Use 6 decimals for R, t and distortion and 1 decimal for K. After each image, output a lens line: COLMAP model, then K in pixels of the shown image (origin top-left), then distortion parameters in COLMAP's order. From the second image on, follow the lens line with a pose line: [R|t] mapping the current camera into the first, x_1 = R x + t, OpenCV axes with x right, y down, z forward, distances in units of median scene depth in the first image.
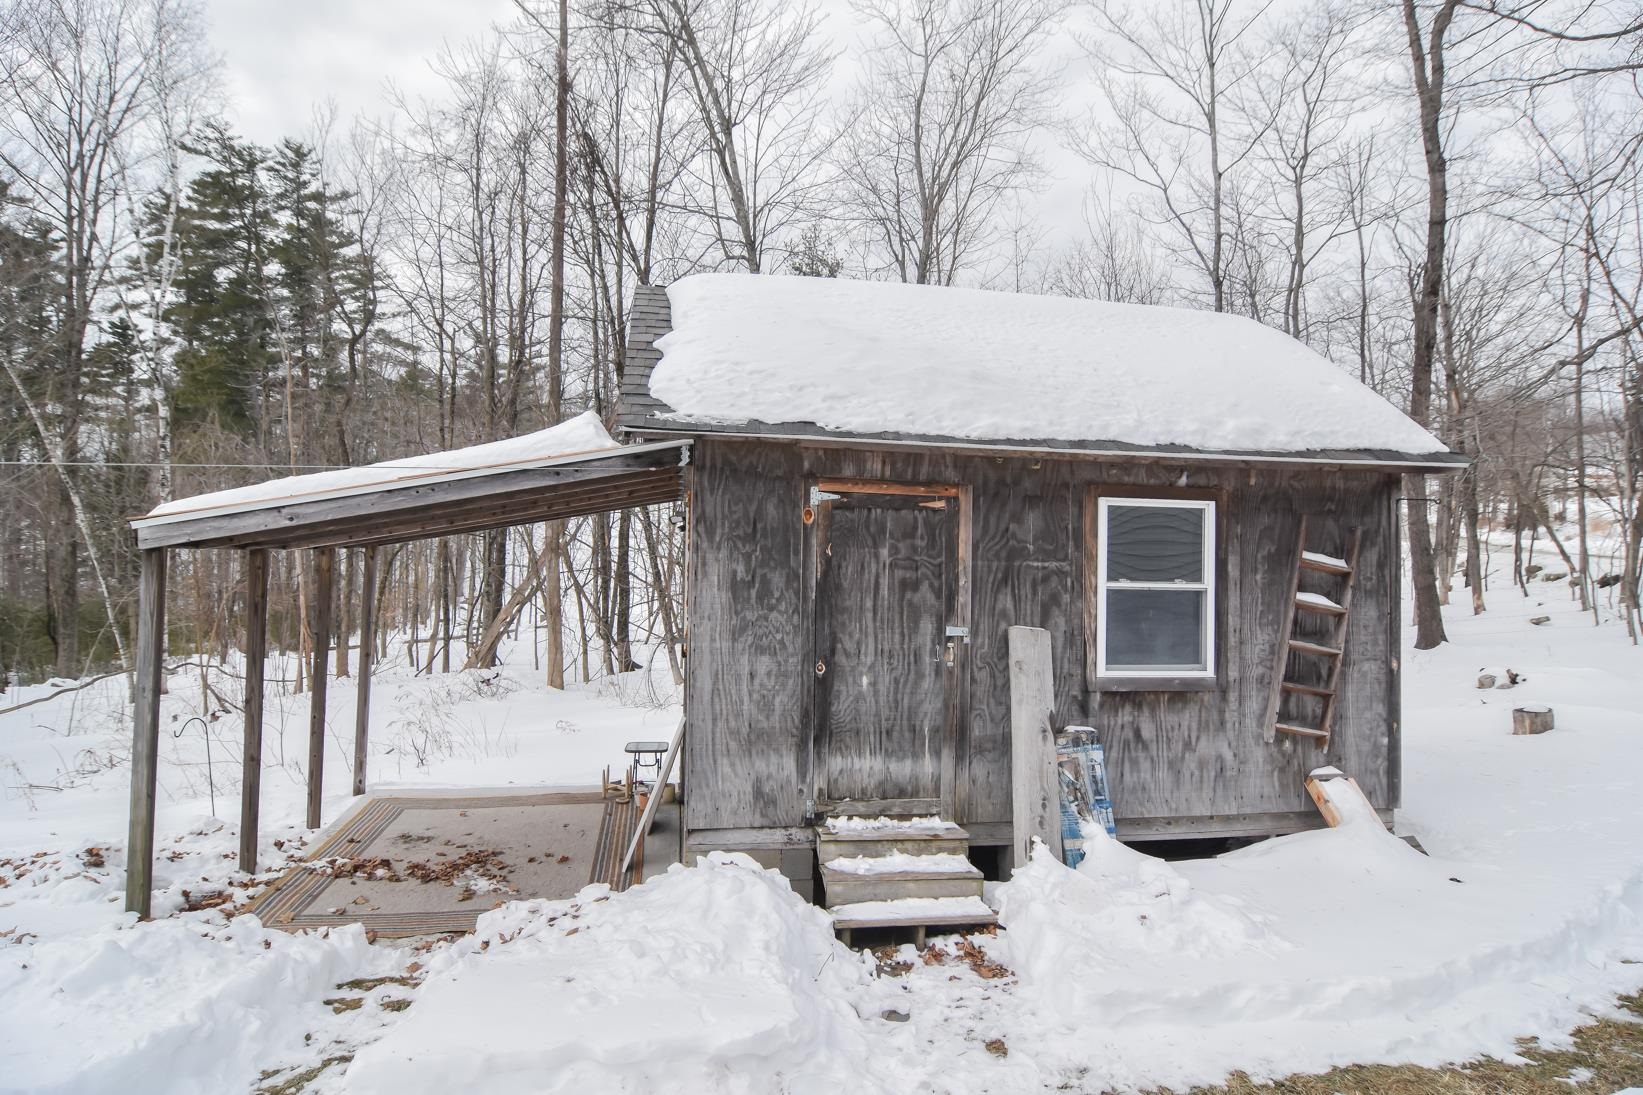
lens RADIAL K [[876.3, 0, 822.8], [0, 876.3, 543.6], [0, 0, 1]] dist [-0.006565, -0.011808]
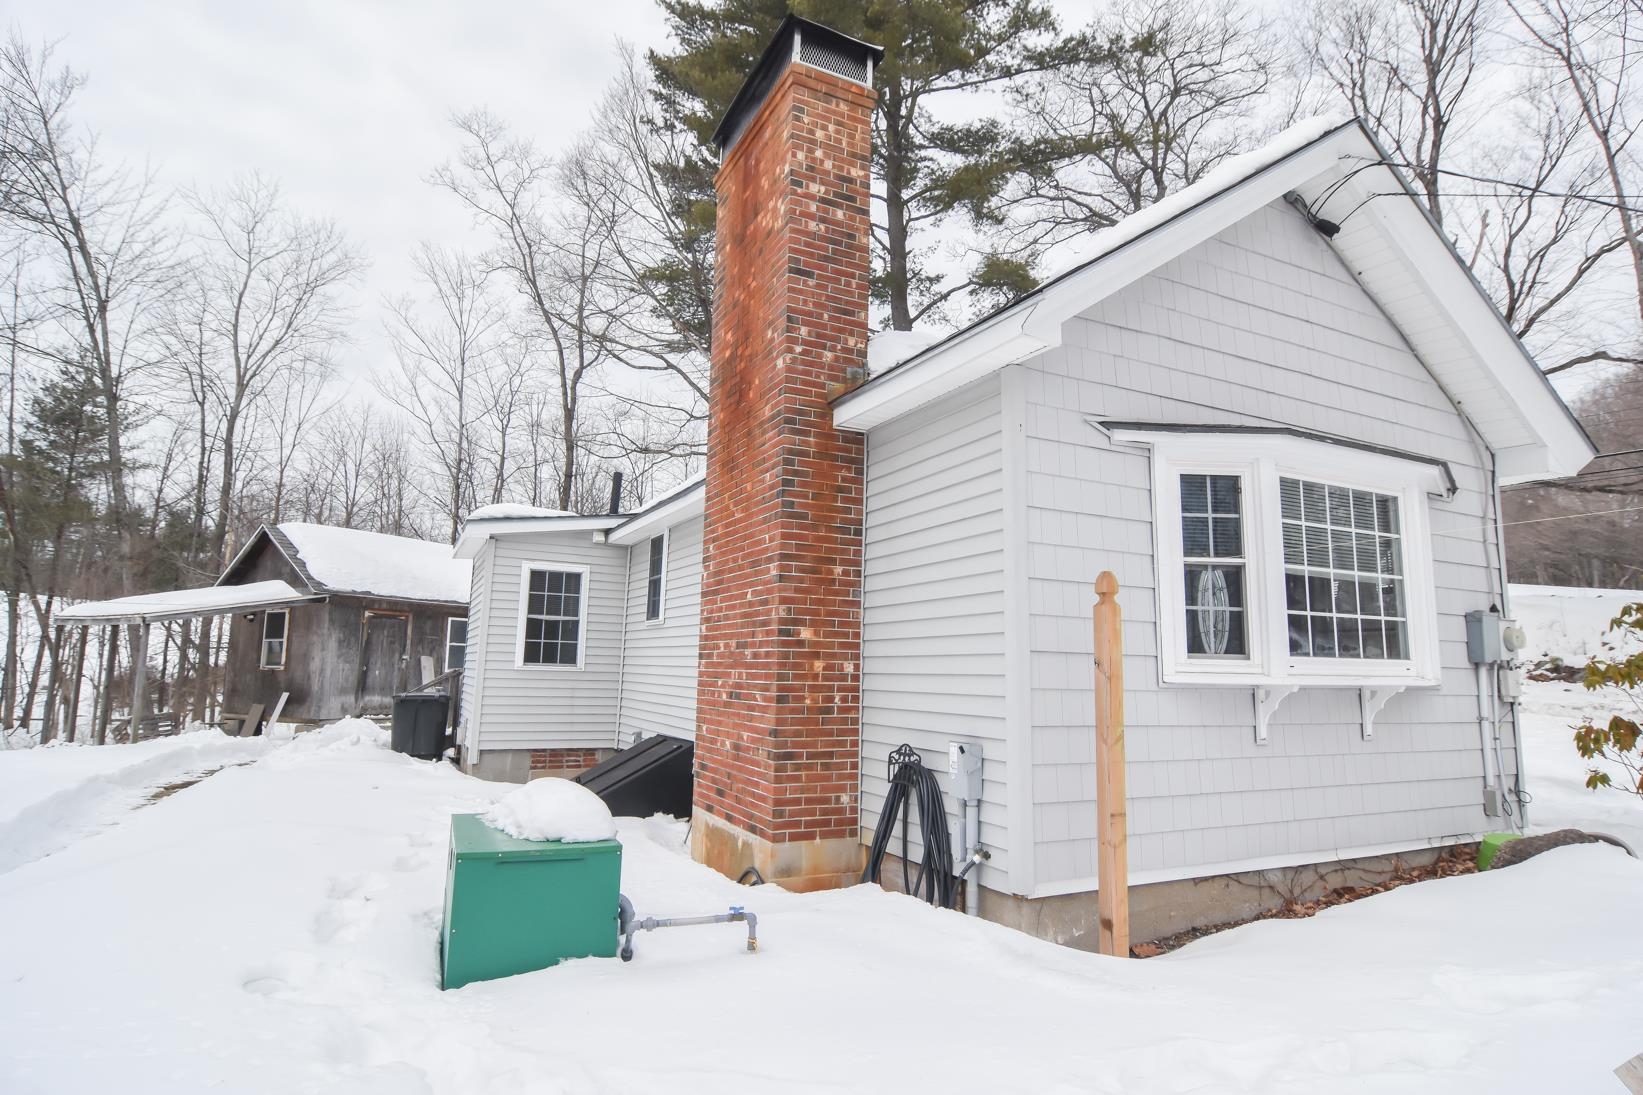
lens RADIAL K [[876.3, 0, 822.8], [0, 876.3, 543.6], [0, 0, 1]] dist [-0.006565, -0.011808]
pose [[0.641719, 0.101425, 0.760204, -0.359308], [-0.012356, 0.992455, -0.121982, 0.015340], [-0.766841, 0.068885, 0.638130, -0.603196]]
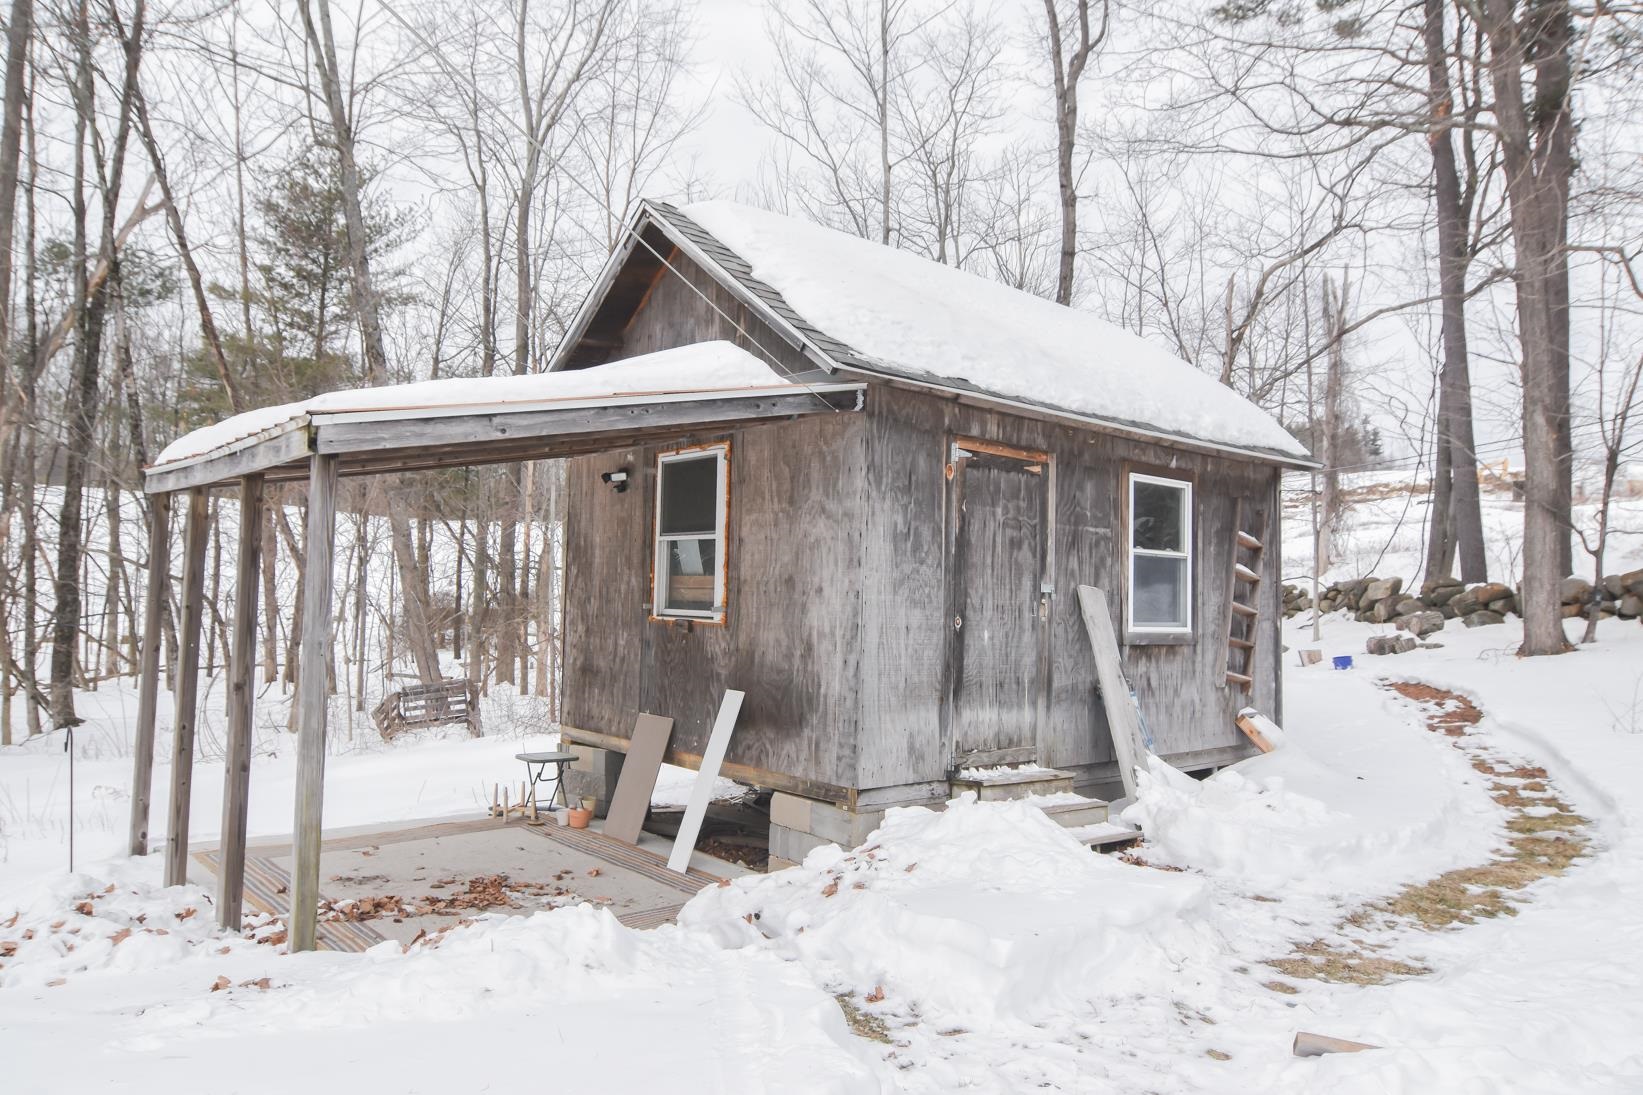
lens RADIAL K [[1110.0, 0, 823.2], [0, 1110.0, 540.3], [0, 0, 1]] dist [-0.005941, -0.003390]
pose [[0.857519, 0.030895, 0.513524, -0.204855], [-0.019060, 0.999418, -0.028300, 0.022353], [-0.514099, 0.014480, 0.857608, -0.005694]]
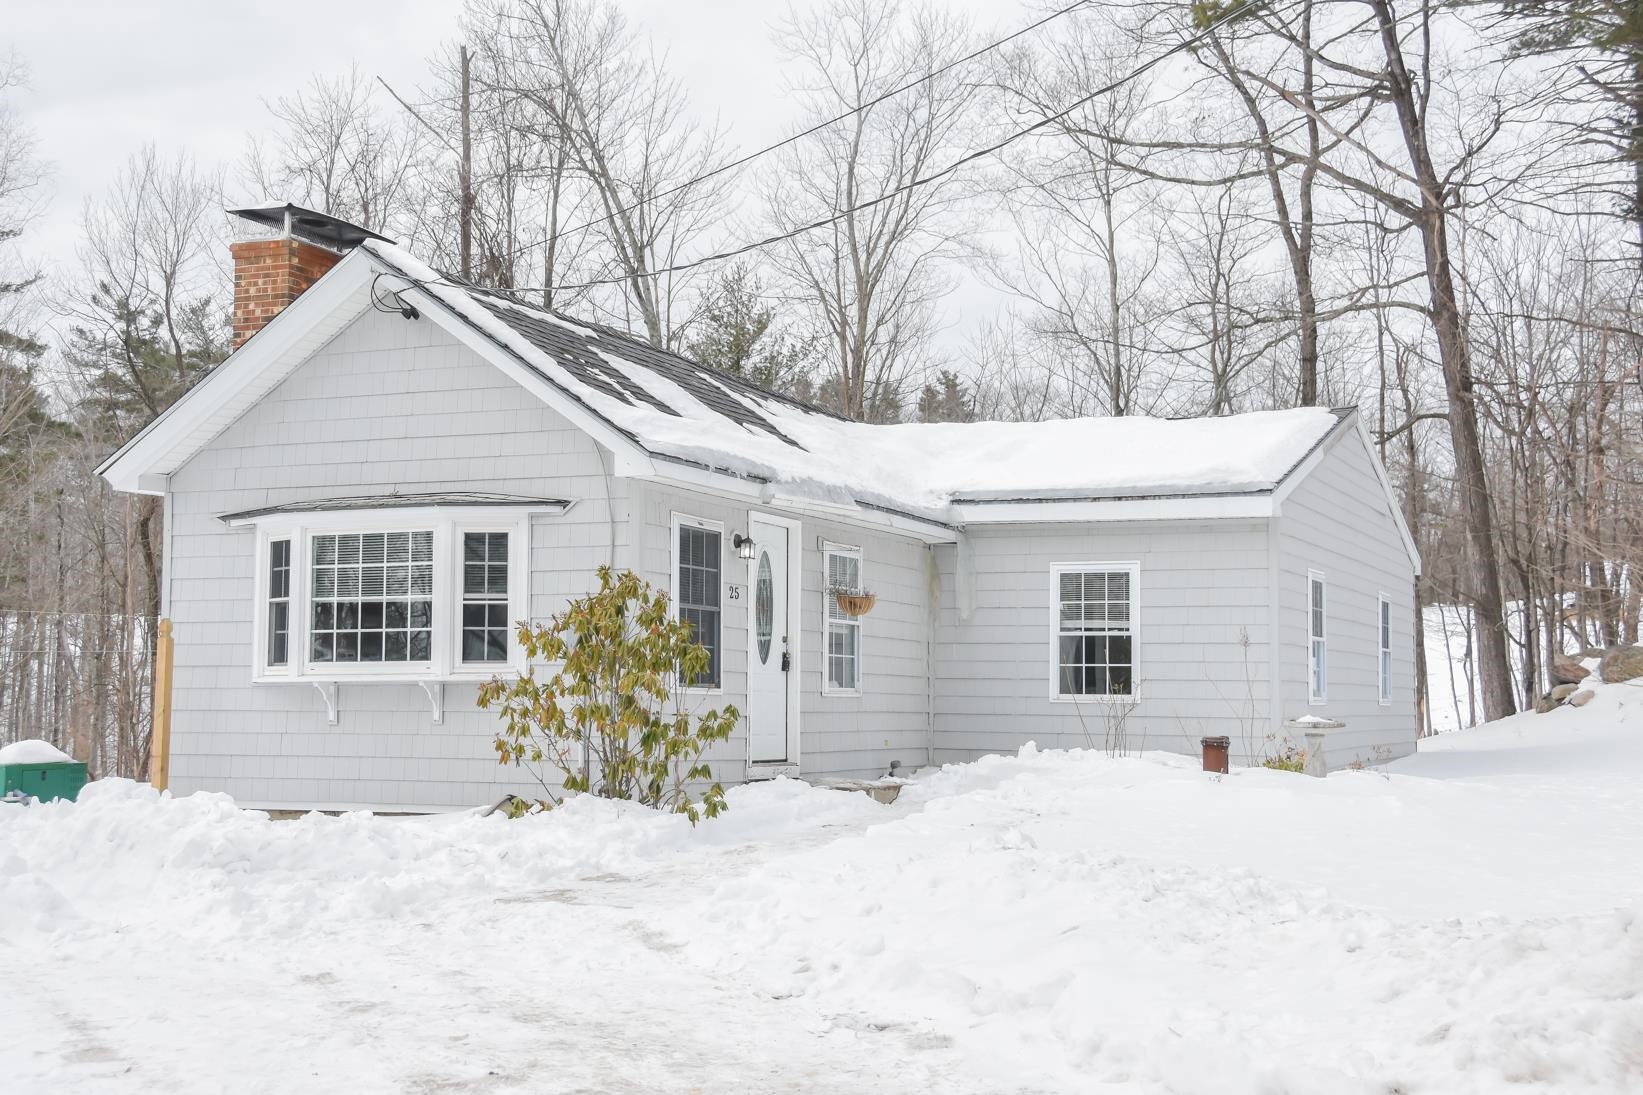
lens RADIAL K [[2057.7, 0, 821.5], [0, 2057.7, 547.5], [0, 0, 1]] dist [0.145113, 0.003386]
pose [[0.999821, -0.016632, 0.009039, 0.070620], [0.017245, 0.997209, -0.072641, 0.031891], [-0.007805, 0.072783, 0.997317, -1.318386]]
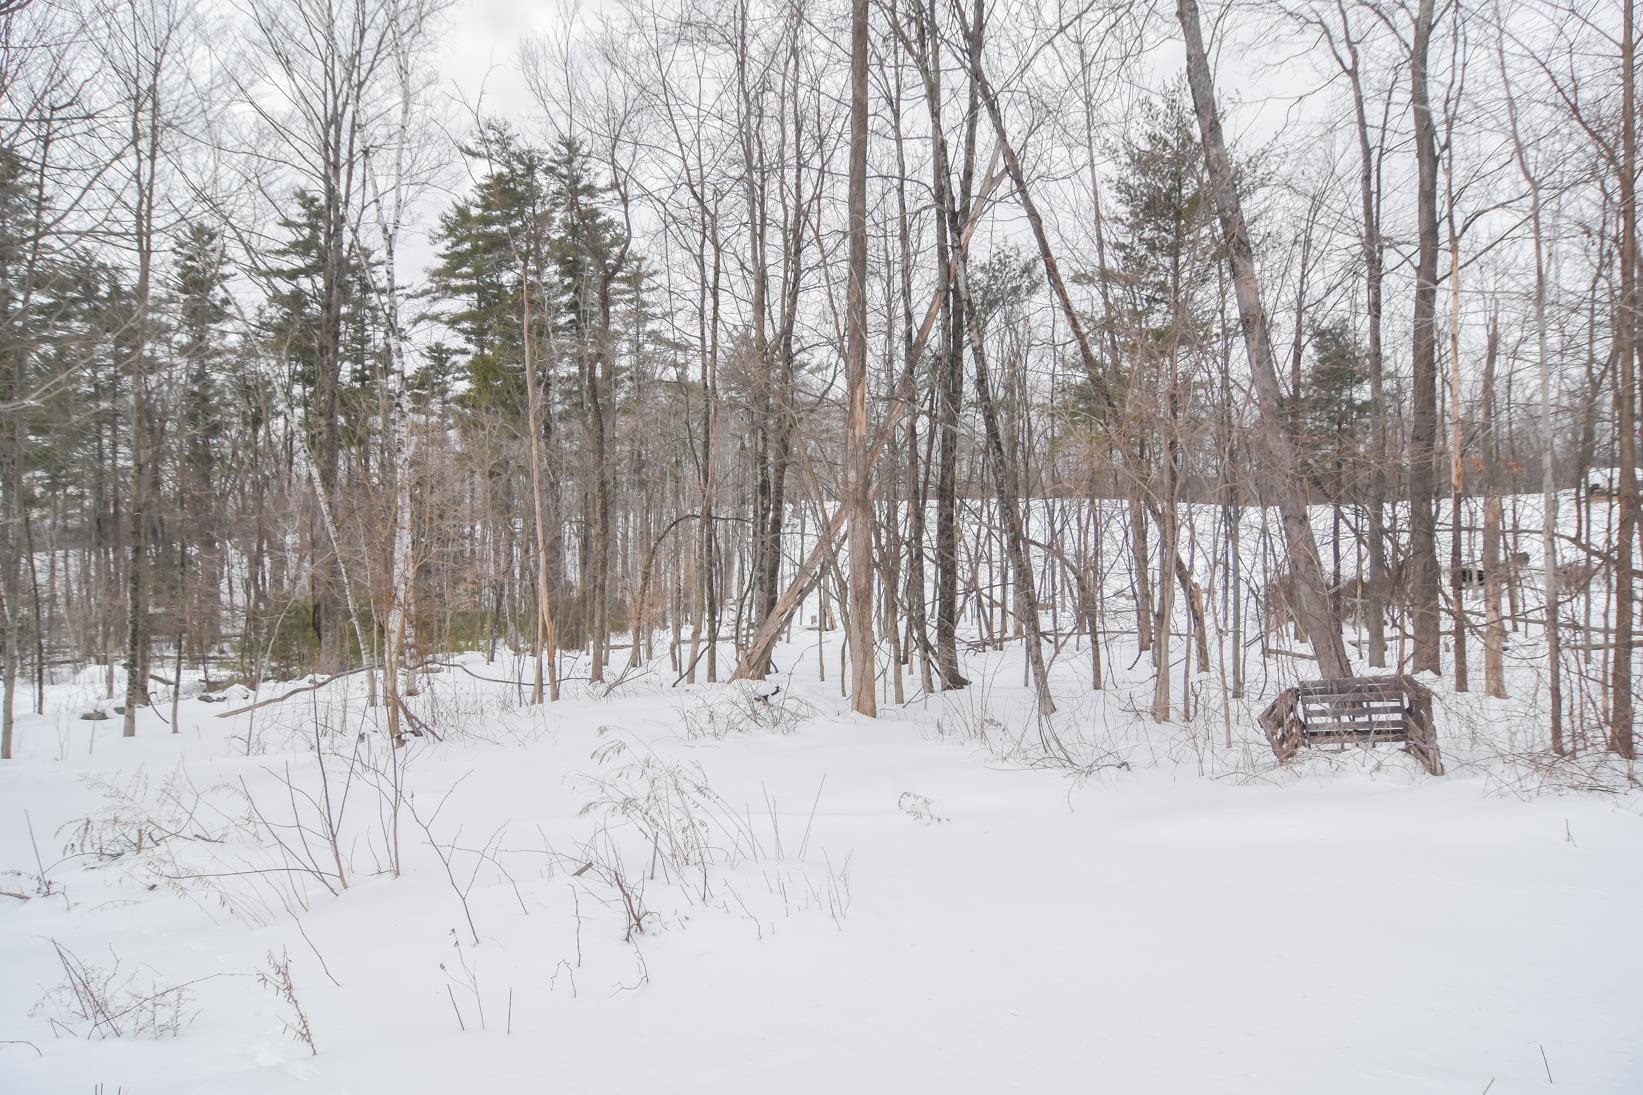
lens RADIAL K [[876.3, 0, 822.8], [0, 876.3, 543.6], [0, 0, 1]] dist [-0.006565, -0.011808]
pose [[0.959257, -0.013009, -0.282234, -0.153339], [0.010634, 0.999894, -0.009944, 0.044910], [0.282333, 0.006538, 0.959294, 0.375475]]
